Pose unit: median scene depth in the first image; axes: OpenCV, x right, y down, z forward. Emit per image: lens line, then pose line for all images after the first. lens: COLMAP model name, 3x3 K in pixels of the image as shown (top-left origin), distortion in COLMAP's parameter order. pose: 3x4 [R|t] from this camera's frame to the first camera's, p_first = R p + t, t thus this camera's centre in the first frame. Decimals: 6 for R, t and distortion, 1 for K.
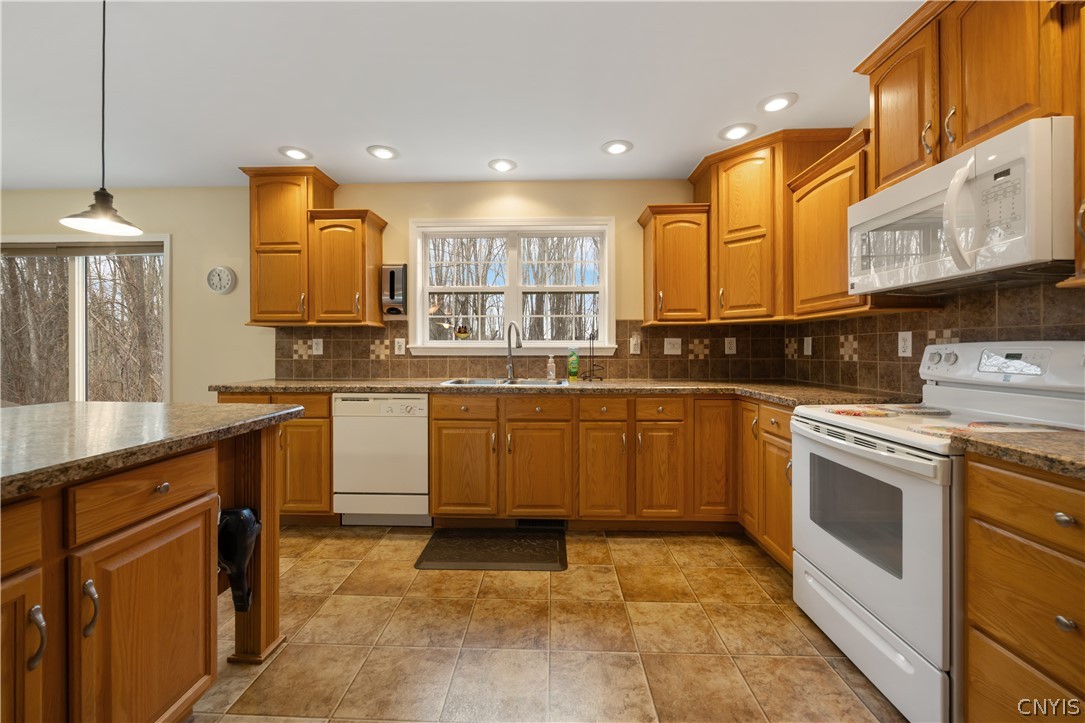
lens RADIAL K [[429.5, 0, 538.2], [0, 429.5, 353.8], [0, 0, 1]] dist [-0.003274, -0.000442]
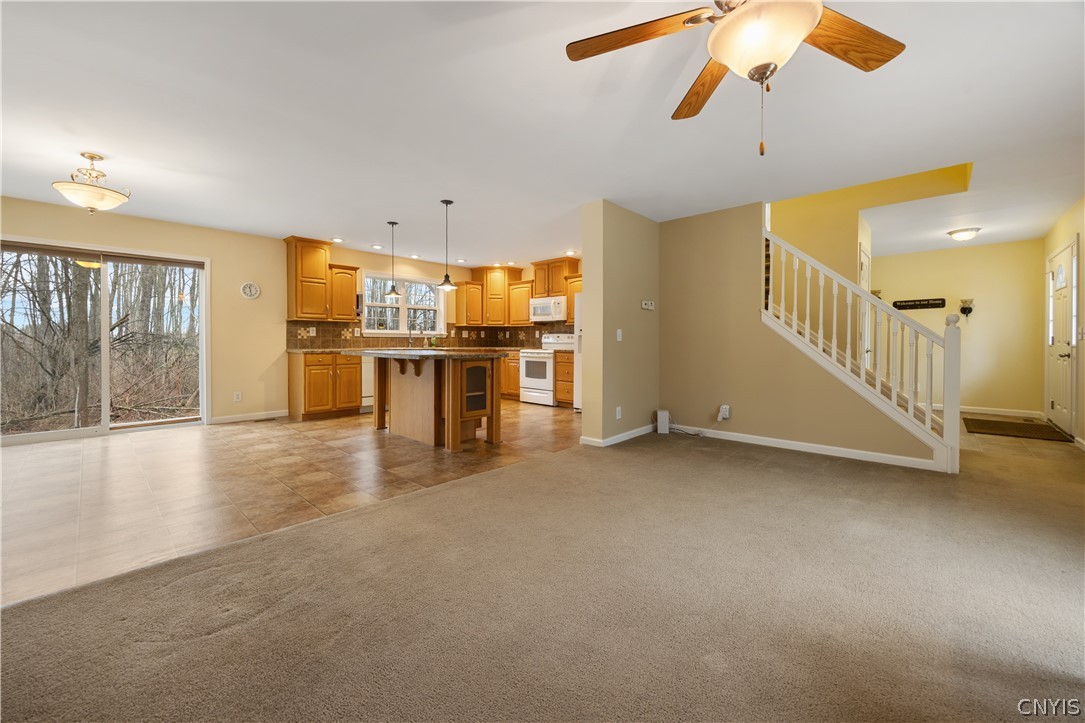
lens RADIAL K [[429.5, 0, 539.5], [0, 429.5, 350.3], [0, 0, 1]] dist [-0.003274, -0.000442]
pose [[0.652934, -0.013957, 0.757286, -1.284029], [0.003555, 0.999876, 0.015363, 0.039289], [-0.757407, -0.007339, 0.652902, -0.954462]]
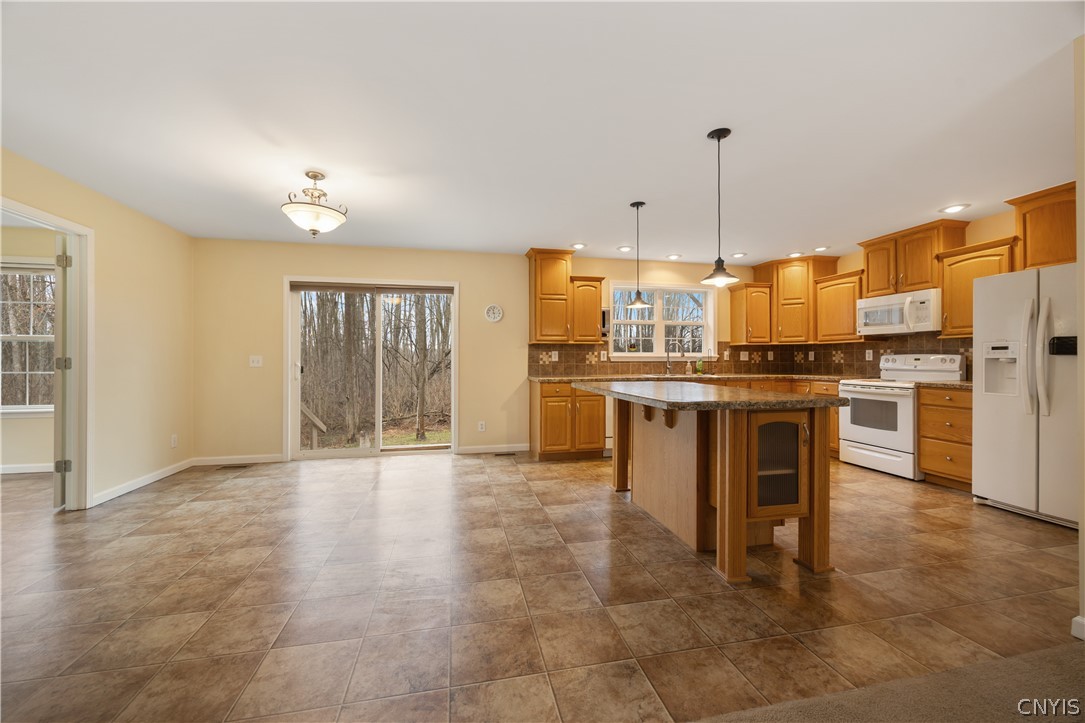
lens RADIAL K [[429.5, 0, 534.4], [0, 429.5, 359.2], [0, 0, 1]] dist [-0.003274, -0.000442]
pose [[0.970093, -0.000666, 0.242734, -0.985859], [0.003449, 0.999933, -0.011040, 0.012908], [-0.242710, 0.011547, 0.970030, -0.553057]]
